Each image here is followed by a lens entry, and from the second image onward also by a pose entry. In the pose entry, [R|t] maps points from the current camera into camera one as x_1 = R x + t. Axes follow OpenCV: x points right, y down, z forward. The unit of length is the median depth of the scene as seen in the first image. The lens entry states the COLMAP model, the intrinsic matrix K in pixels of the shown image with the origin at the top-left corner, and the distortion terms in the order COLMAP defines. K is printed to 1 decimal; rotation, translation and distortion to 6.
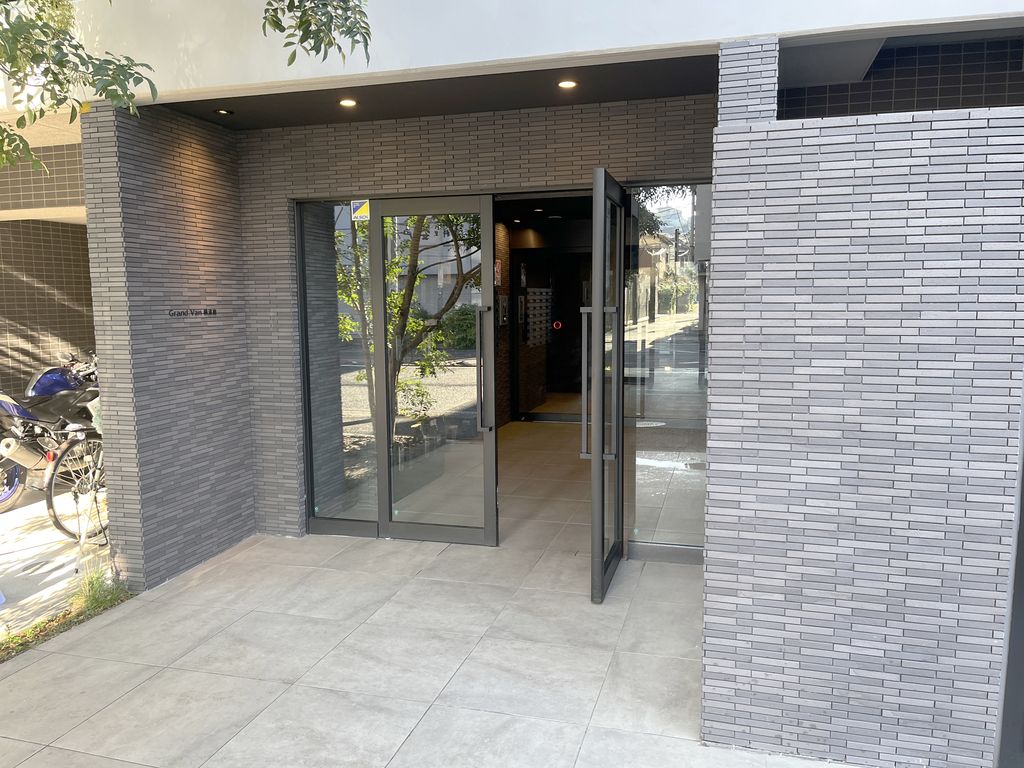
lens RADIAL K [[793.7, 0, 512.0], [0, 793.7, 384.0], [0, 0, 1]] dist [0.030955, -0.003337]
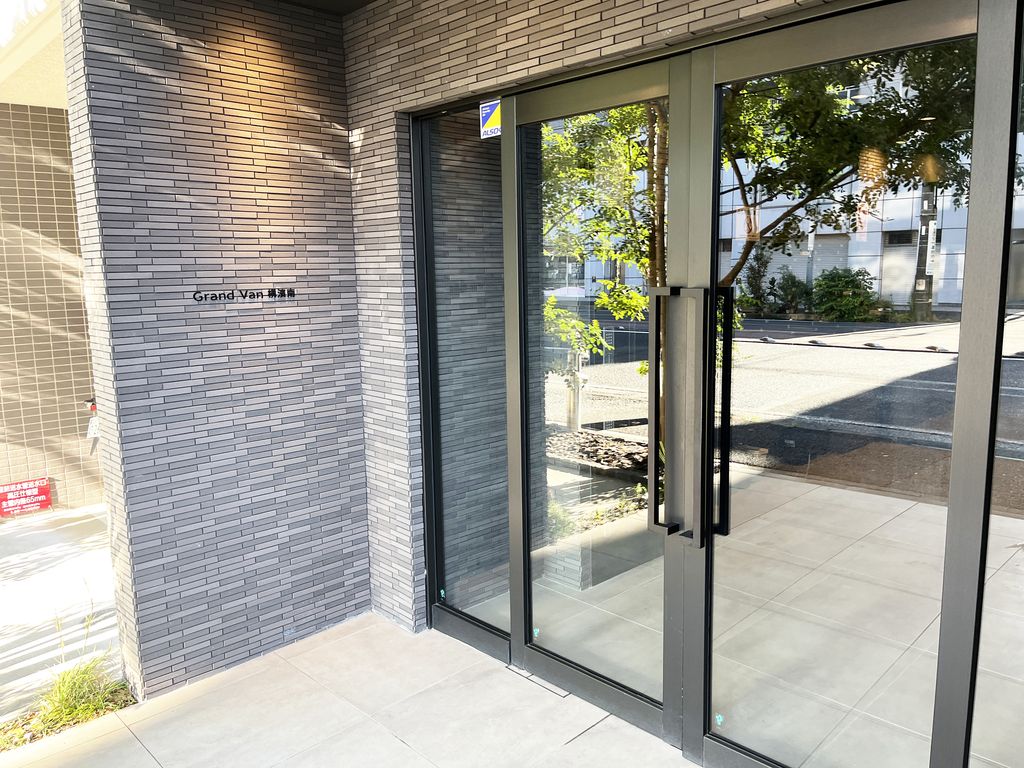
lens RADIAL K [[793.7, 0, 512.0], [0, 793.7, 384.0], [0, 0, 1]] dist [0.030955, -0.003337]
pose [[0.869419, 0.065594, -0.489701, 0.122662], [-0.042151, 0.997382, 0.058762, -0.059898], [0.492273, -0.030447, 0.869908, 0.494981]]
